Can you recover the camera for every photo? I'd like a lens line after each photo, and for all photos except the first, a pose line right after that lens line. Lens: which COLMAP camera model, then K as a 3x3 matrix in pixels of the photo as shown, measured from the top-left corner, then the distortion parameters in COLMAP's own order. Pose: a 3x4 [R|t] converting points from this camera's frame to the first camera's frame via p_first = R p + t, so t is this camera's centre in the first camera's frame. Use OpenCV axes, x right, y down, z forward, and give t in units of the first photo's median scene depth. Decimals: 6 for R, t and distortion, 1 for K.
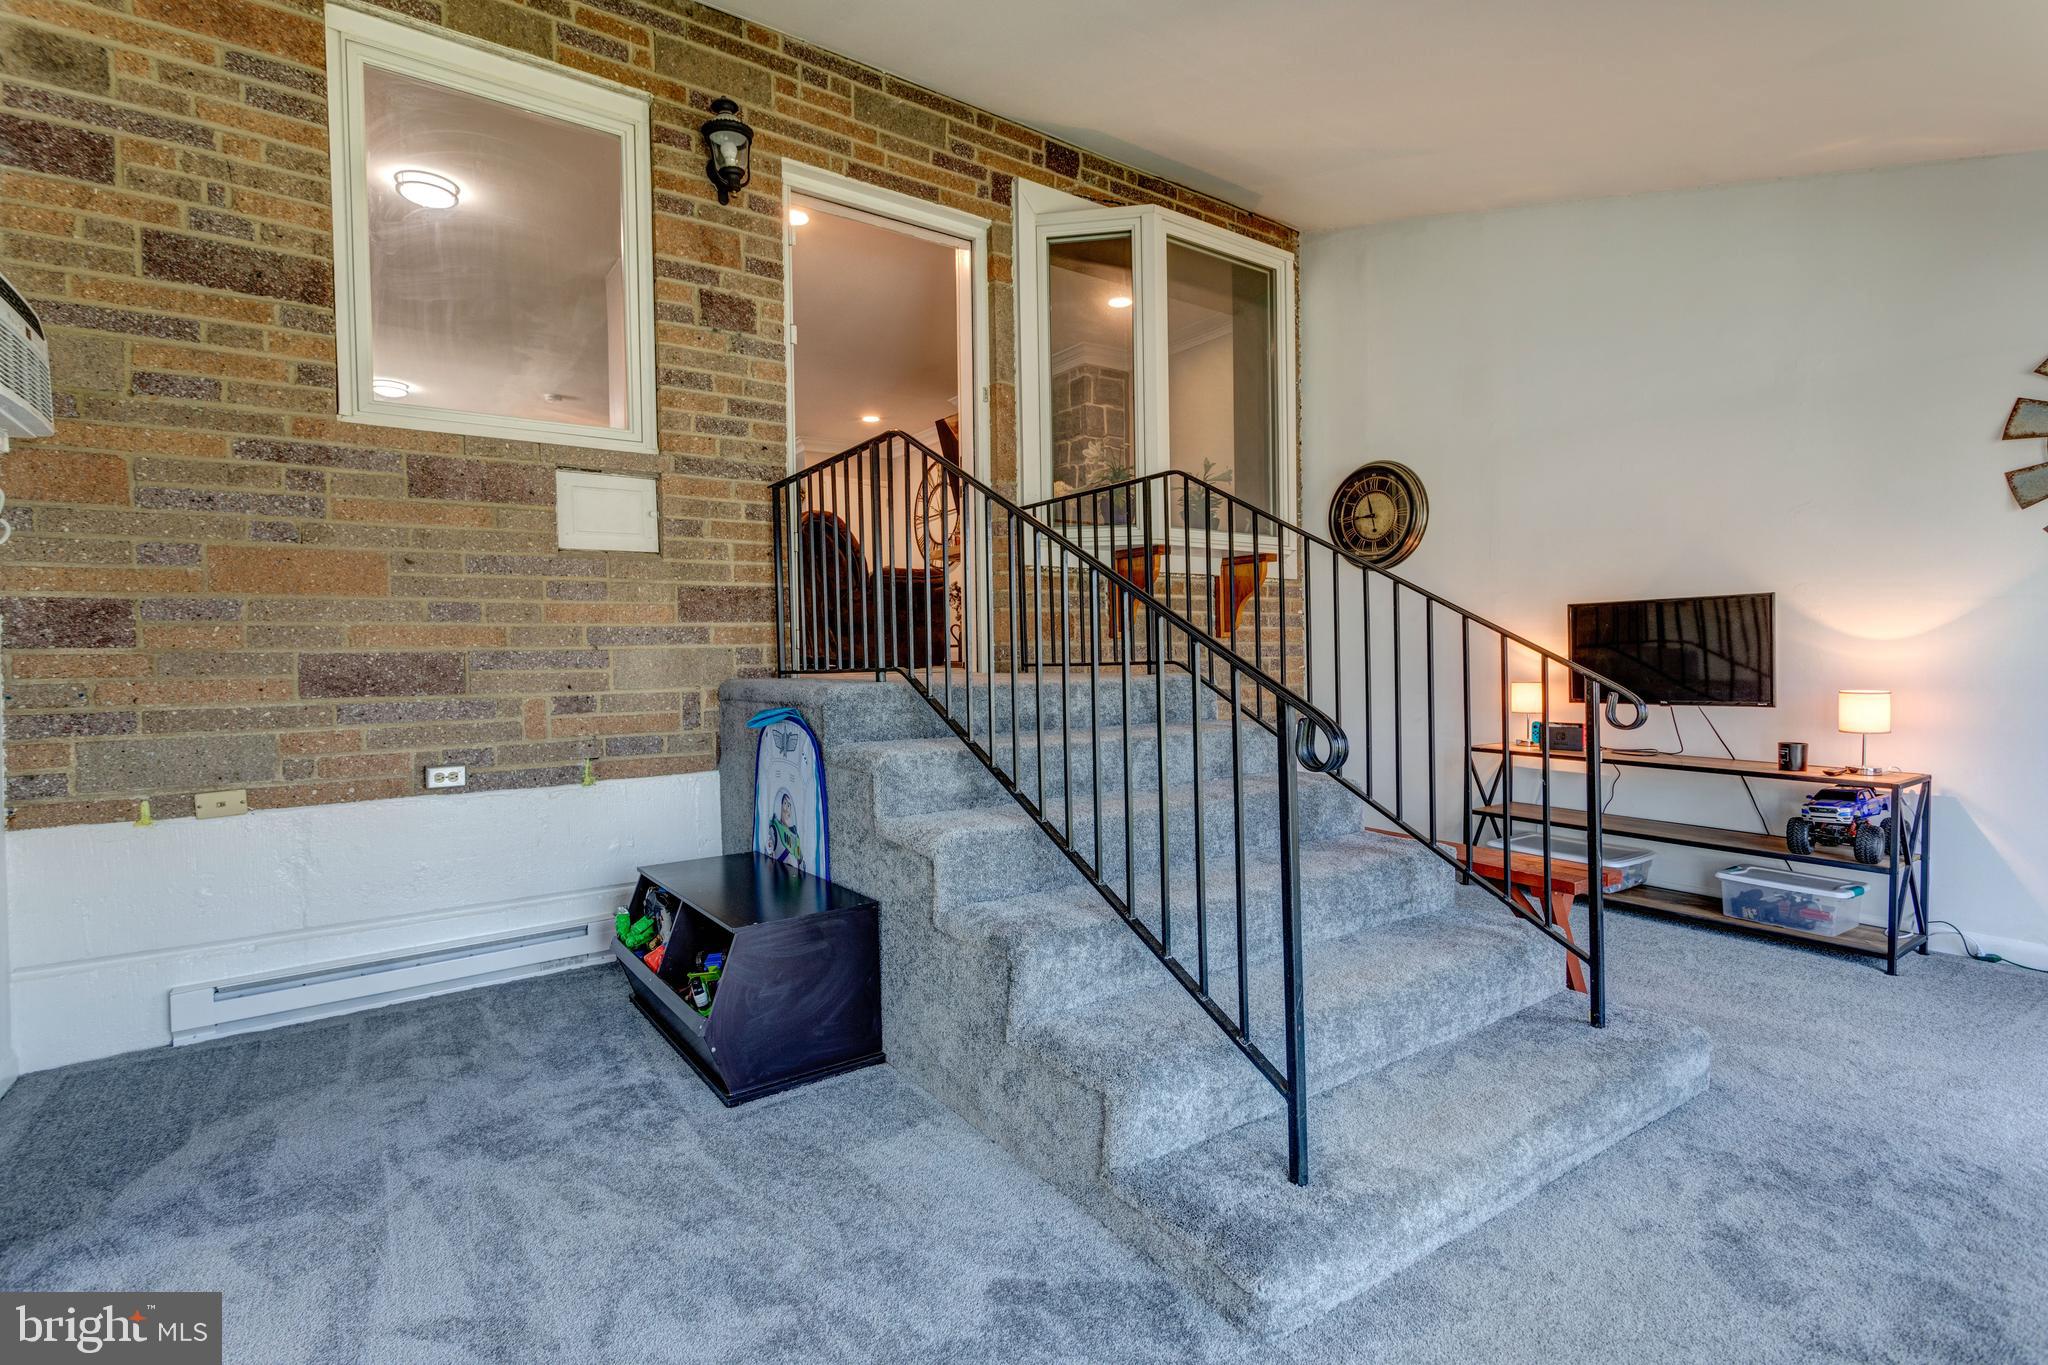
lens RADIAL K [[961.4, 0, 1019.8], [0, 961.4, 675.1], [0, 0, 1]] dist [-0.002312, 0.002032]
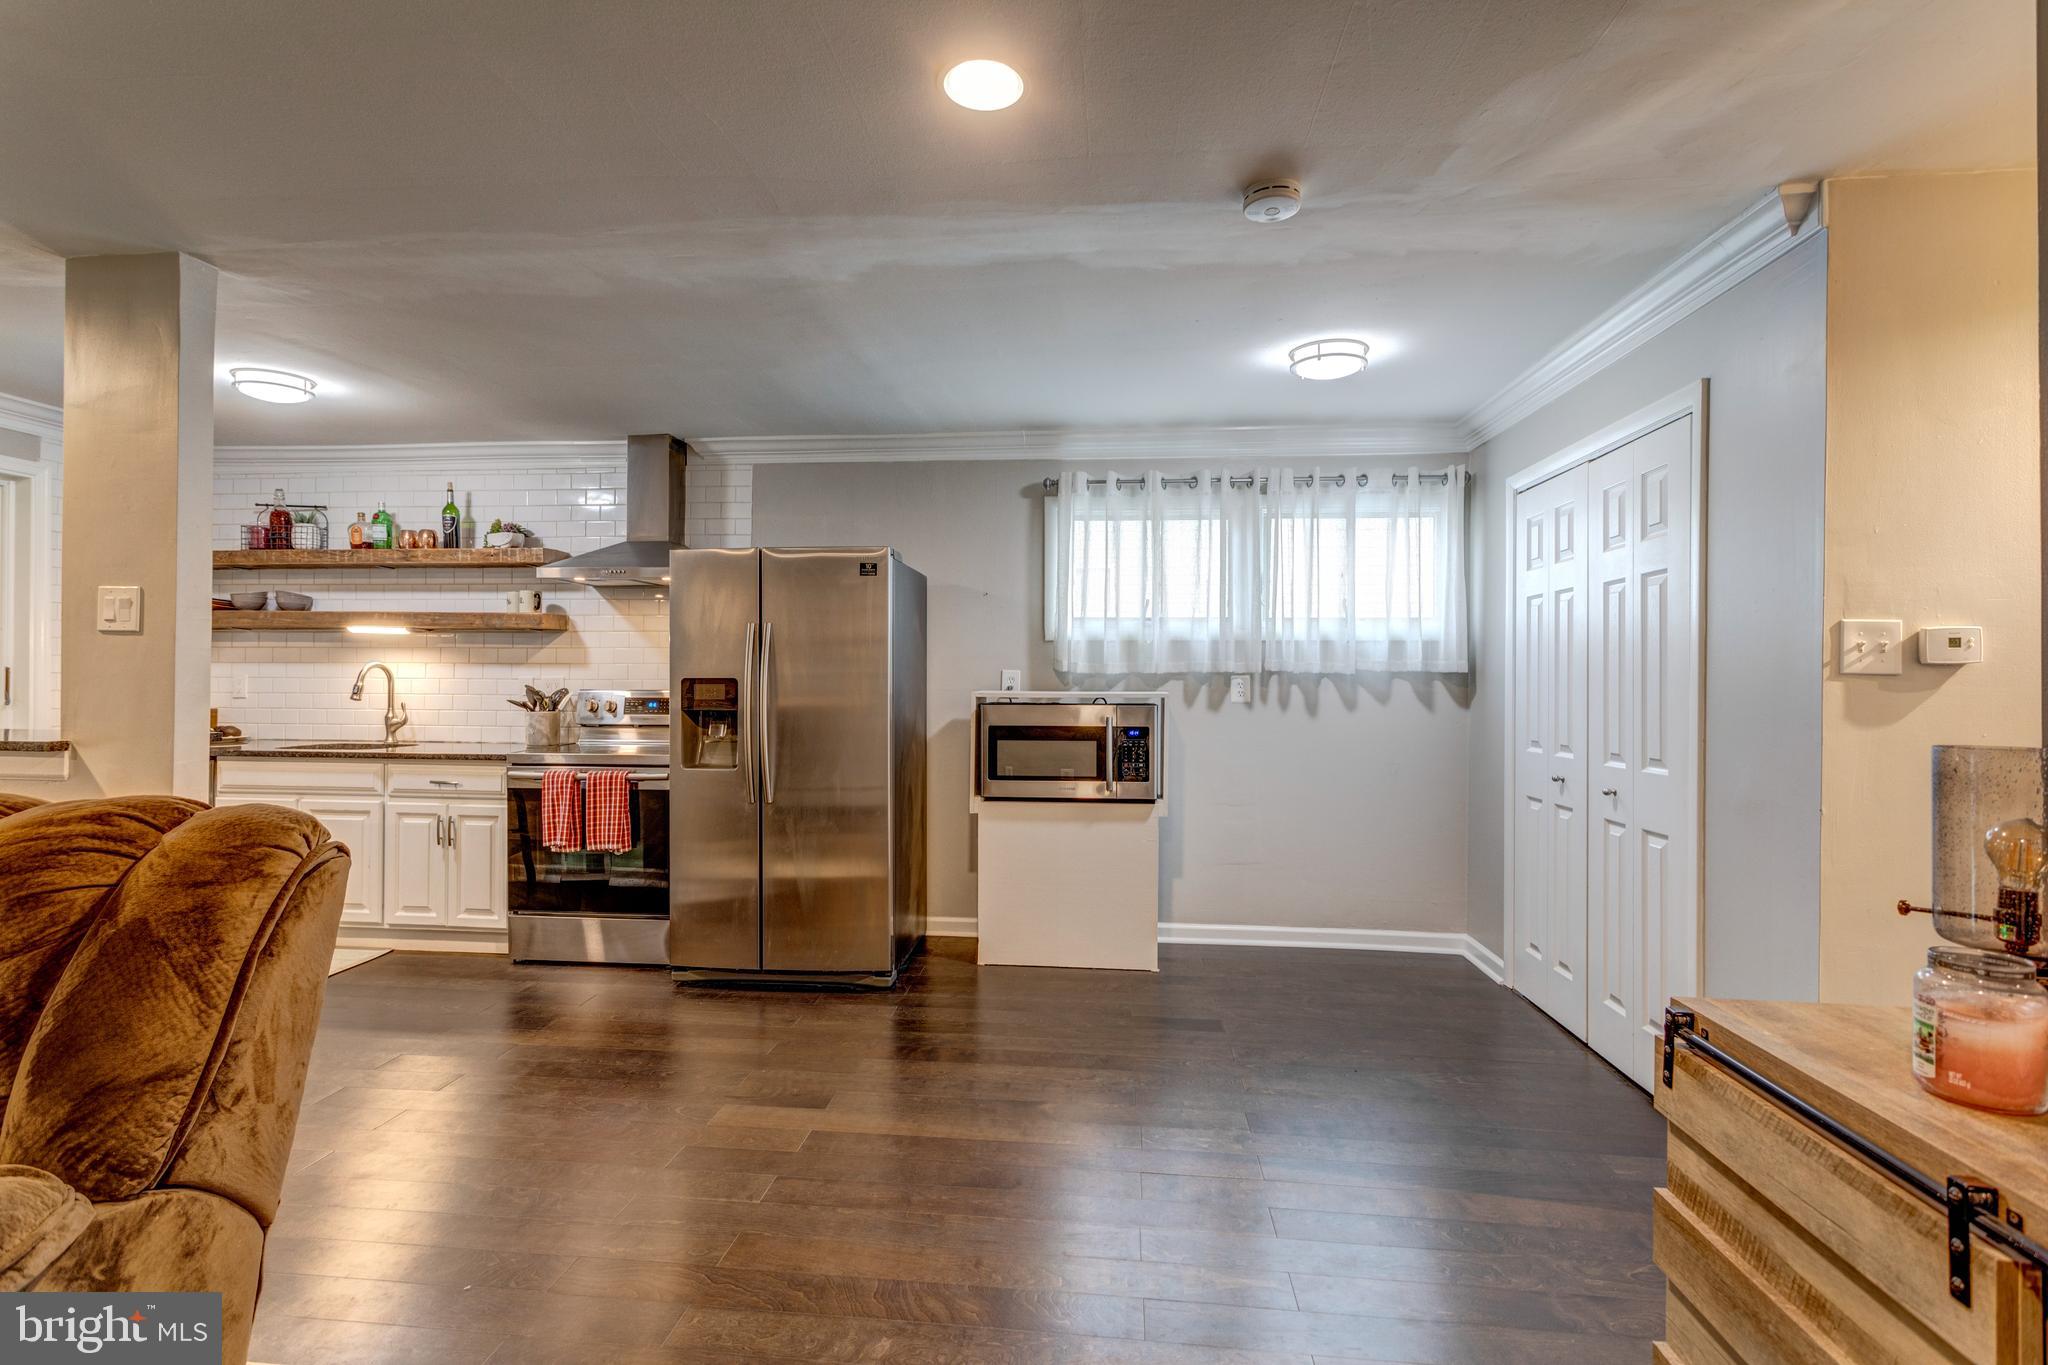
lens RADIAL K [[961.4, 0, 1019.8], [0, 961.4, 675.1], [0, 0, 1]] dist [-0.002312, 0.002032]
pose [[-0.652267, 0.003925, -0.757979, -0.591004], [-0.014034, 0.999753, 0.017254, -0.403839], [0.757860, 0.021892, -0.652050, 2.882598]]
